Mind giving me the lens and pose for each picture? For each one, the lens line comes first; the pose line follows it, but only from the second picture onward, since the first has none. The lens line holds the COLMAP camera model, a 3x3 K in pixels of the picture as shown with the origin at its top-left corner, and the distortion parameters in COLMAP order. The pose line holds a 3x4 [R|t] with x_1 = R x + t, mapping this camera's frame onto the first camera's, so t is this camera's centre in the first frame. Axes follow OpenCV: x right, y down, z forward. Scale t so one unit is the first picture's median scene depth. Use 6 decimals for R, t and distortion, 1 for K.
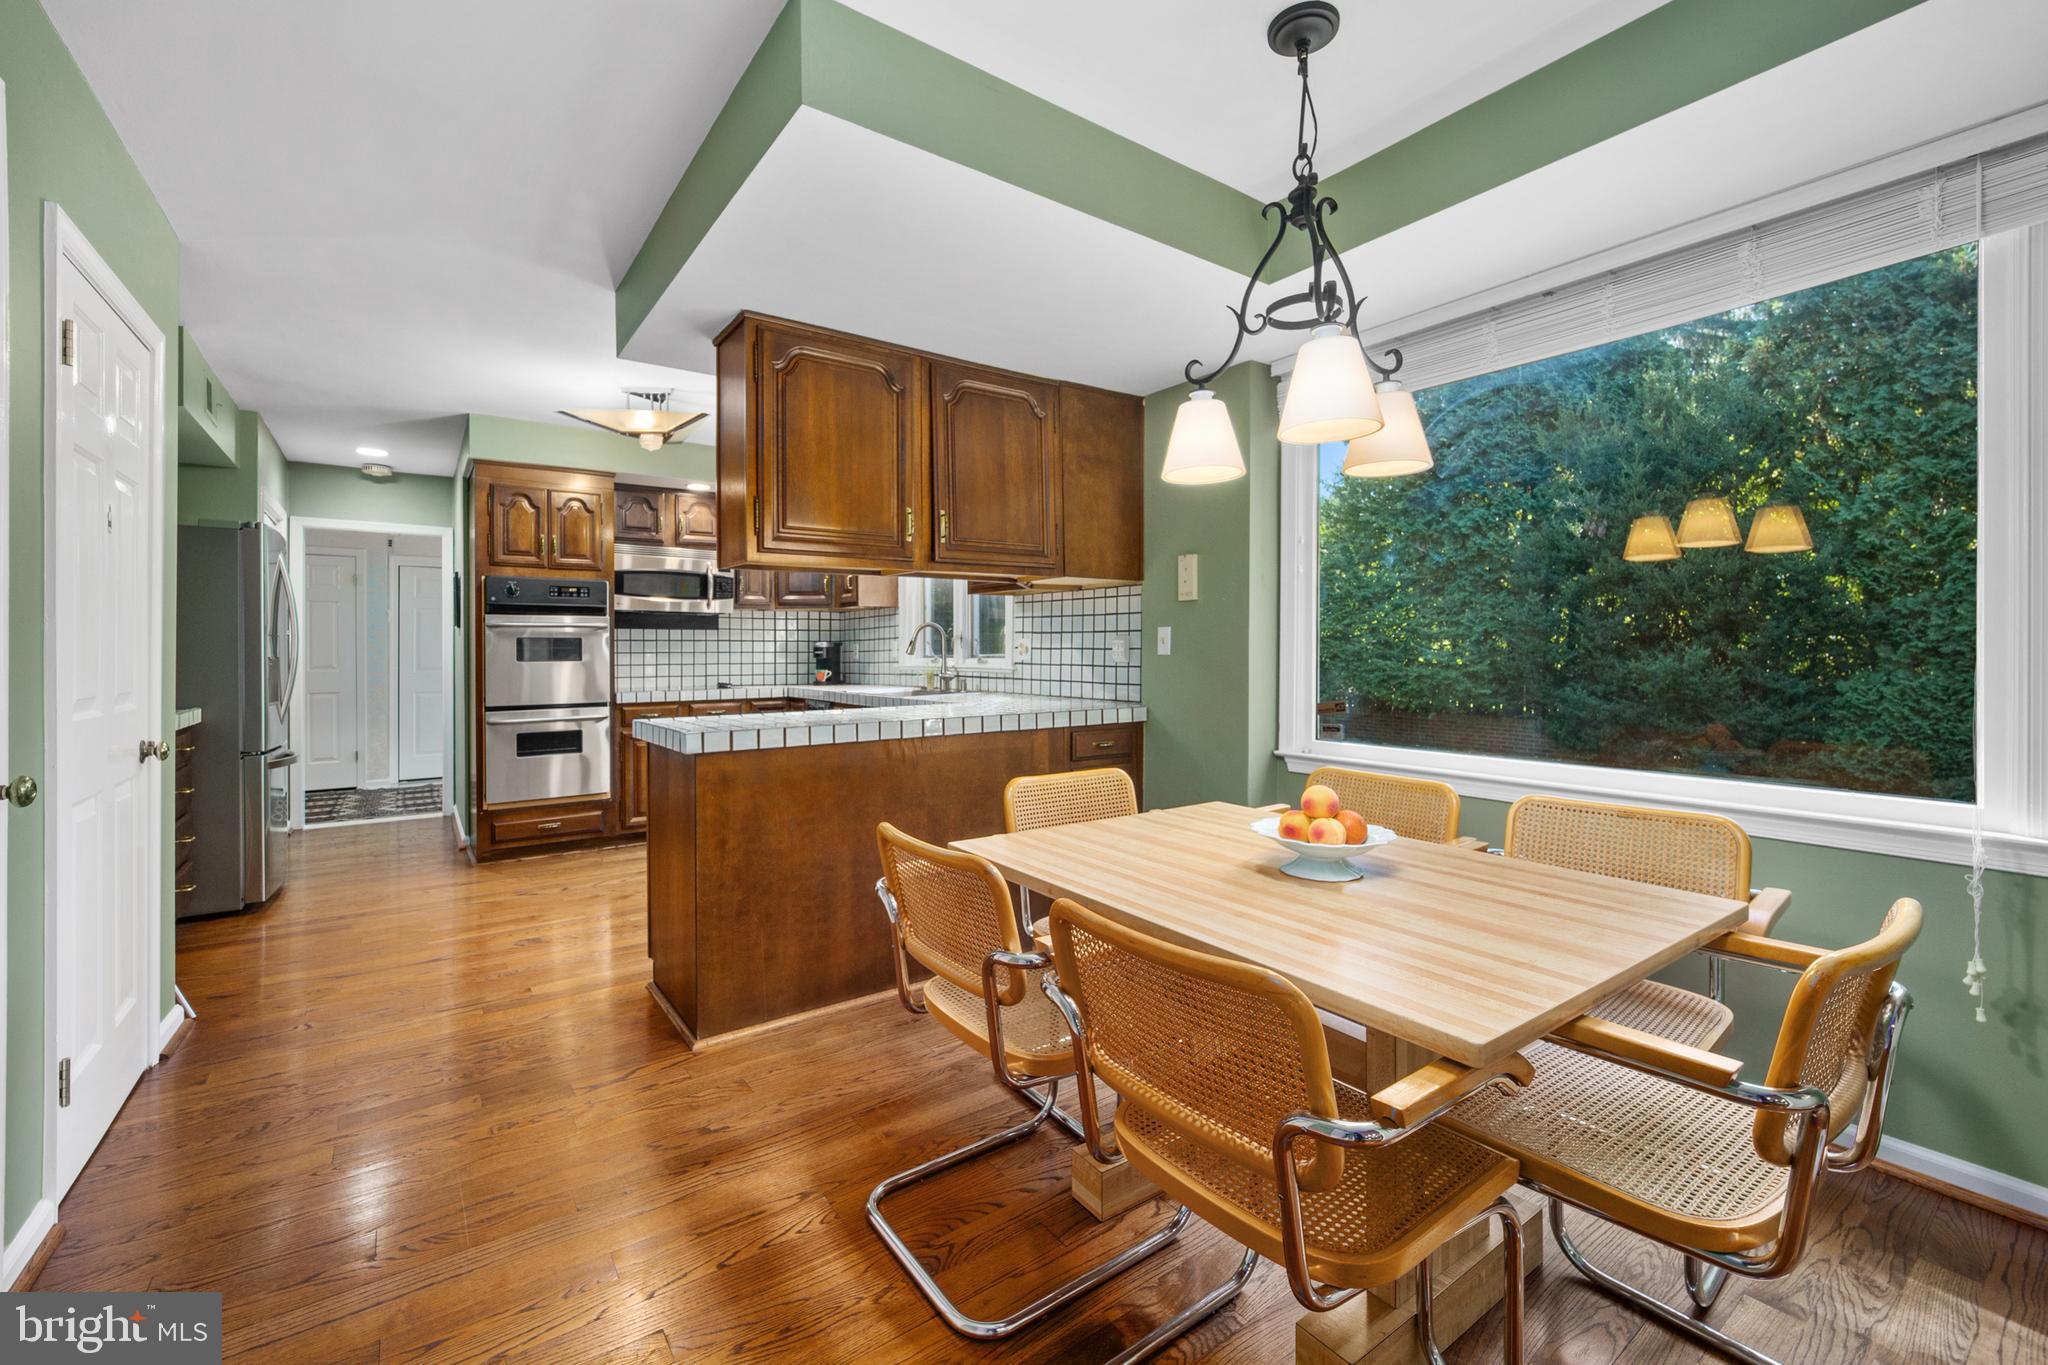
lens RADIAL K [[839.1, 0, 1018.4], [0, 839.1, 666.3], [0, 0, 1]] dist [-0.000607, 0.000003]
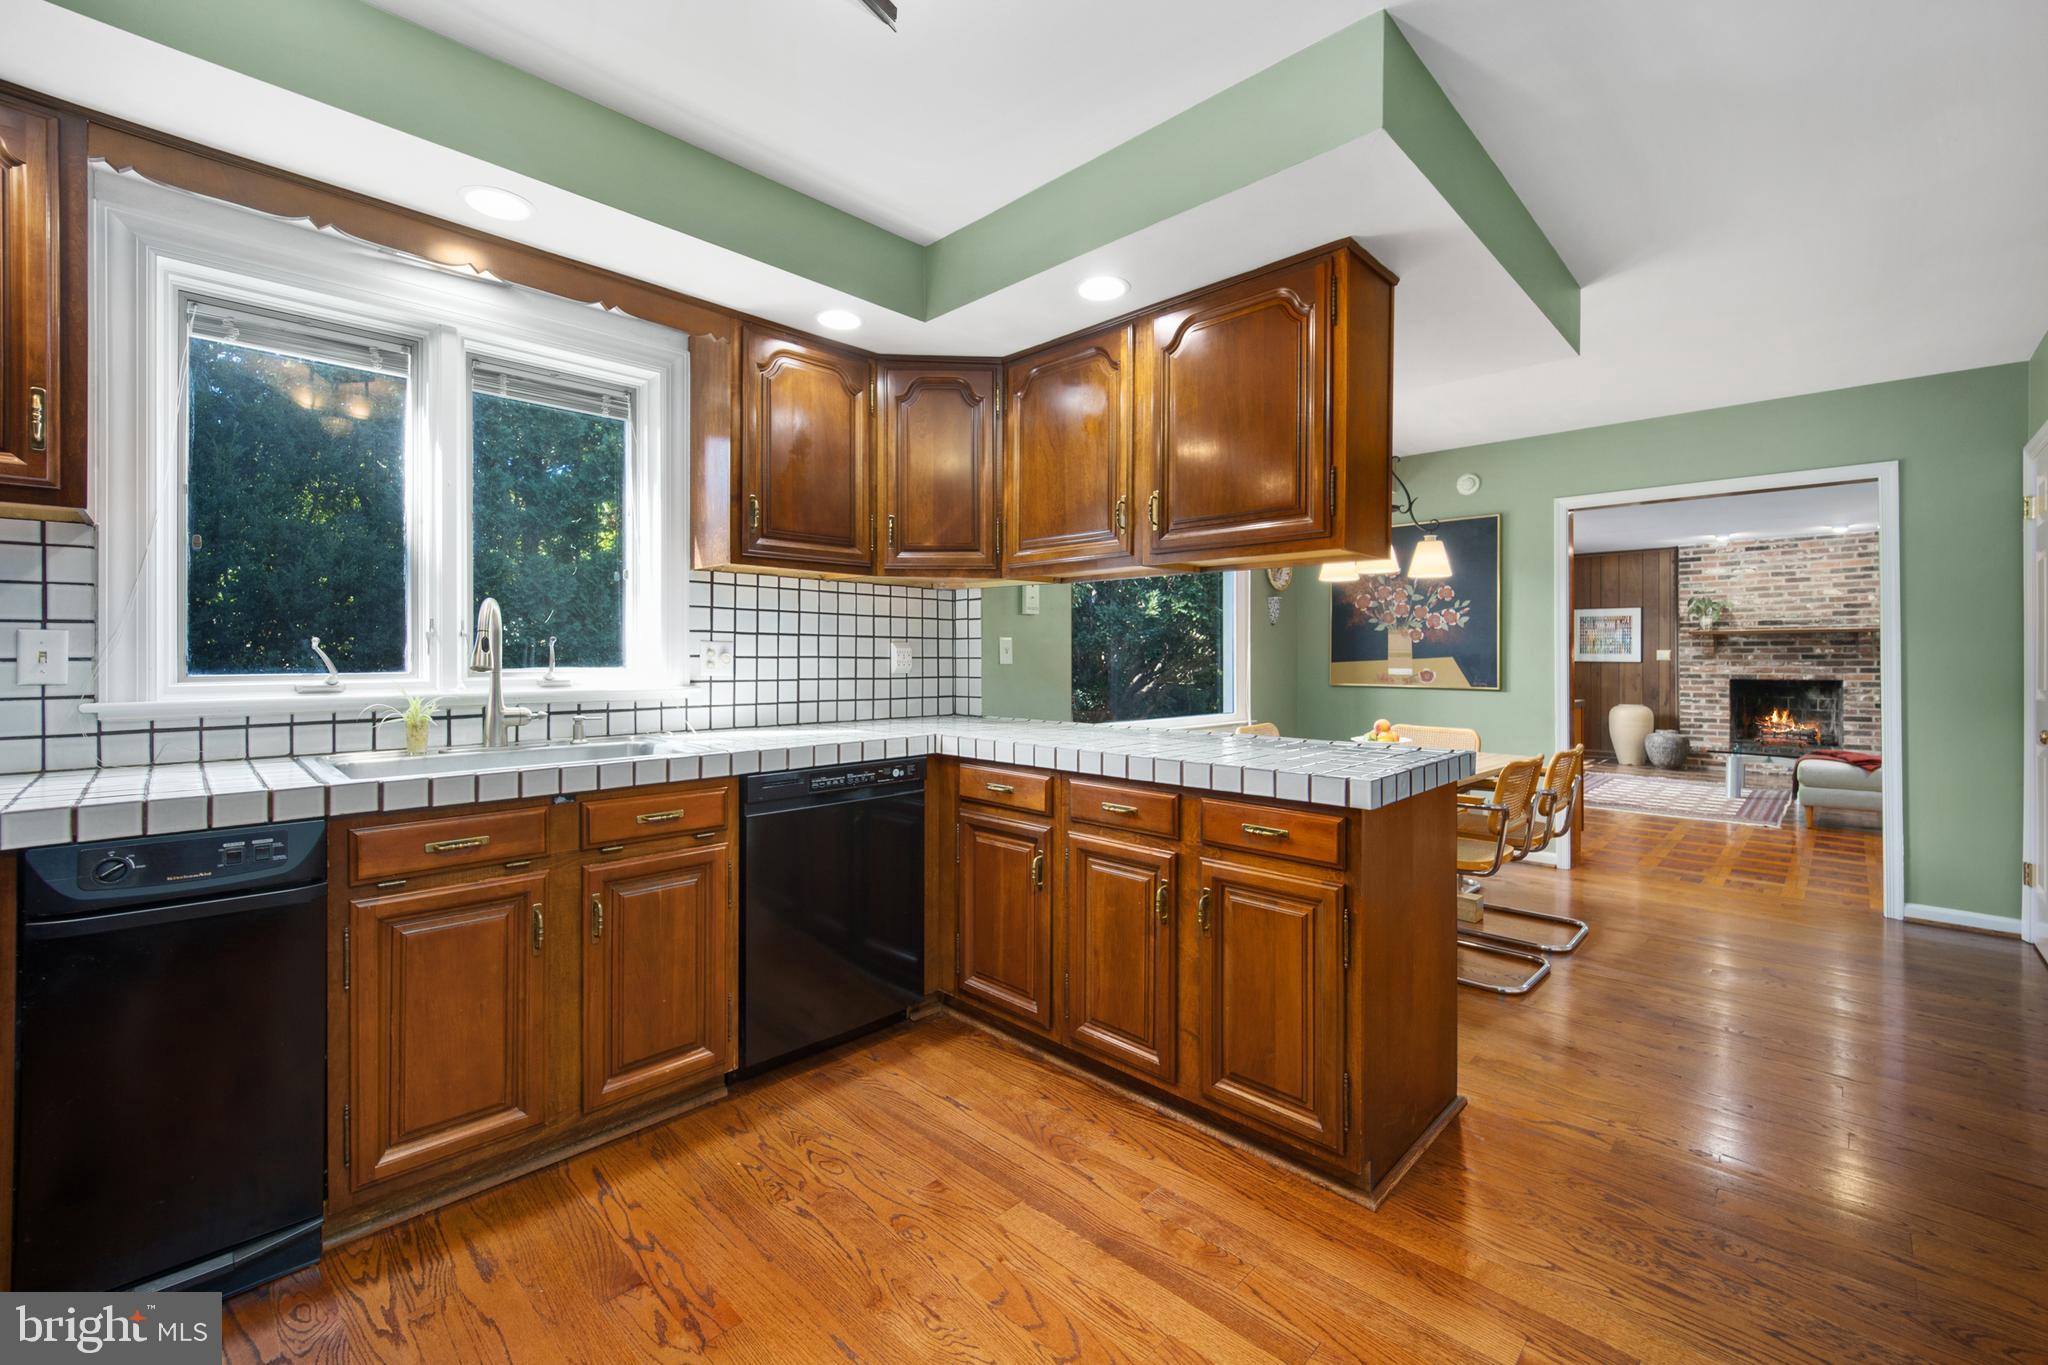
lens RADIAL K [[839.1, 0, 1018.4], [0, 839.1, 666.3], [0, 0, 1]] dist [-0.000607, 0.000003]
pose [[-0.157350, -0.008379, 0.987507, -0.755995], [0.020835, 0.999713, 0.011803, -0.019467], [-0.987323, 0.022432, -0.157130, 1.014662]]
